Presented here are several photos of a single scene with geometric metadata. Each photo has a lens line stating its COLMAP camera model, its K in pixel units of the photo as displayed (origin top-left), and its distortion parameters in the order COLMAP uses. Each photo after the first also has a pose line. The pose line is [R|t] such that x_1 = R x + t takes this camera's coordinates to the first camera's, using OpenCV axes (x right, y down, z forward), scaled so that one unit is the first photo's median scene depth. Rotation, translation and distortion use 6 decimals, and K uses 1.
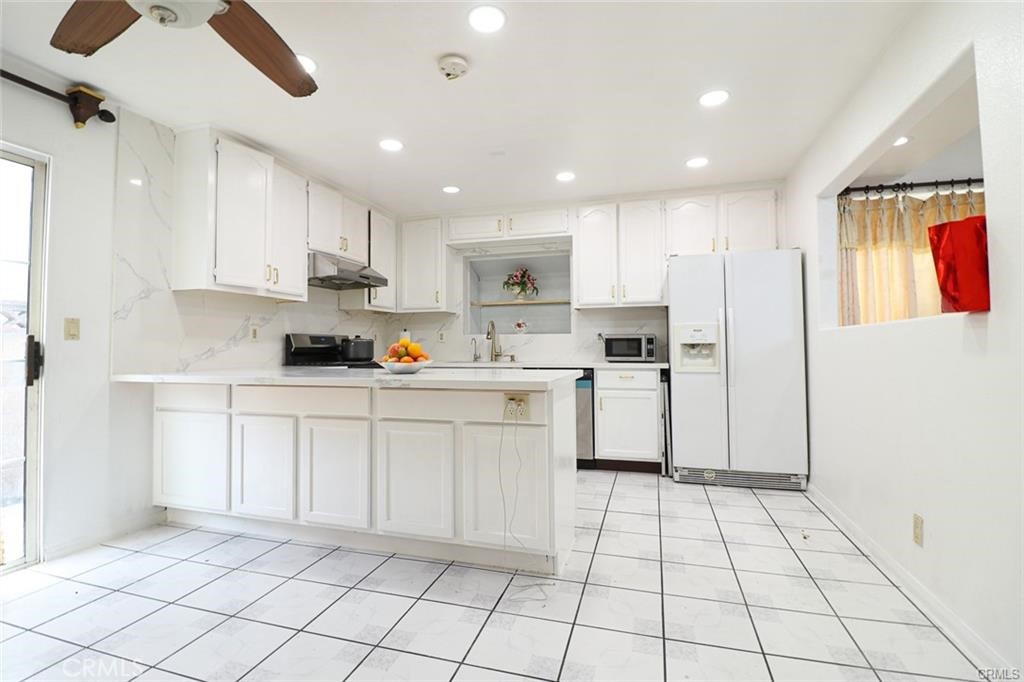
lens RADIAL K [[478.6, 0, 508.4], [0, 478.6, 333.4], [0, 0, 1]] dist [-0.001806, -0.010389]
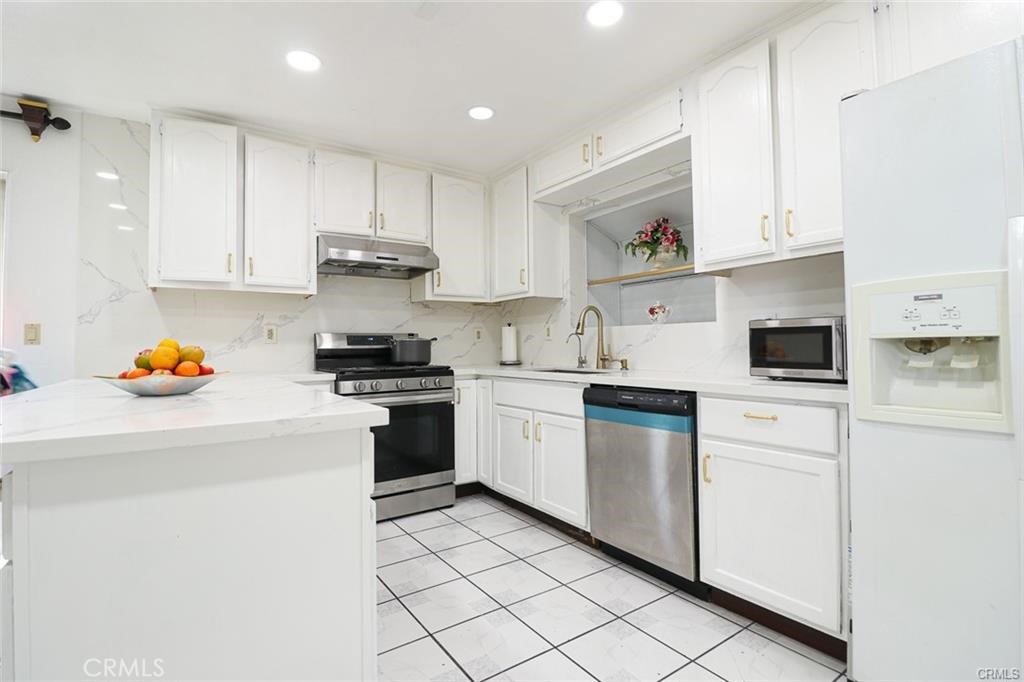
lens RADIAL K [[478.6, 0, 521.8], [0, 478.6, 330.9], [0, 0, 1]] dist [-0.001806, -0.010389]
pose [[0.782371, -0.023916, -0.622353, 0.380017], [0.025594, 0.999653, -0.006242, 0.011563], [0.622287, -0.011045, 0.782711, 0.573481]]
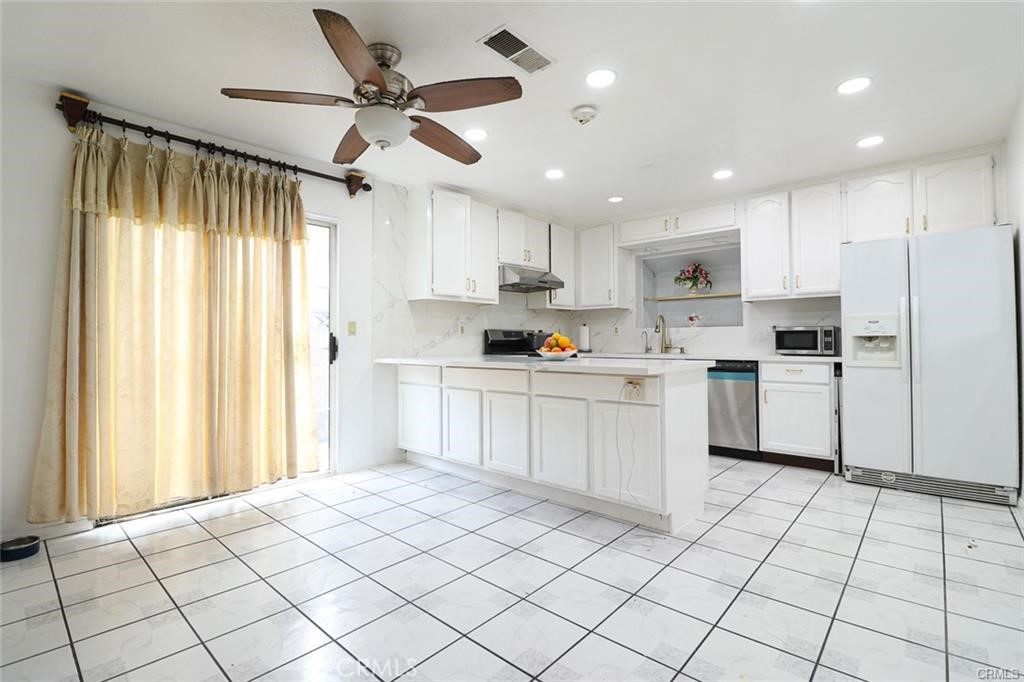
lens RADIAL K [[478.6, 0, 514.3], [0, 478.6, 334.7], [0, 0, 1]] dist [-0.001806, -0.010389]
pose [[0.906849, -0.004934, -0.421427, 0.153500], [0.012505, 0.999806, 0.015204, -0.004204], [0.421271, -0.019058, 0.906735, -0.137229]]
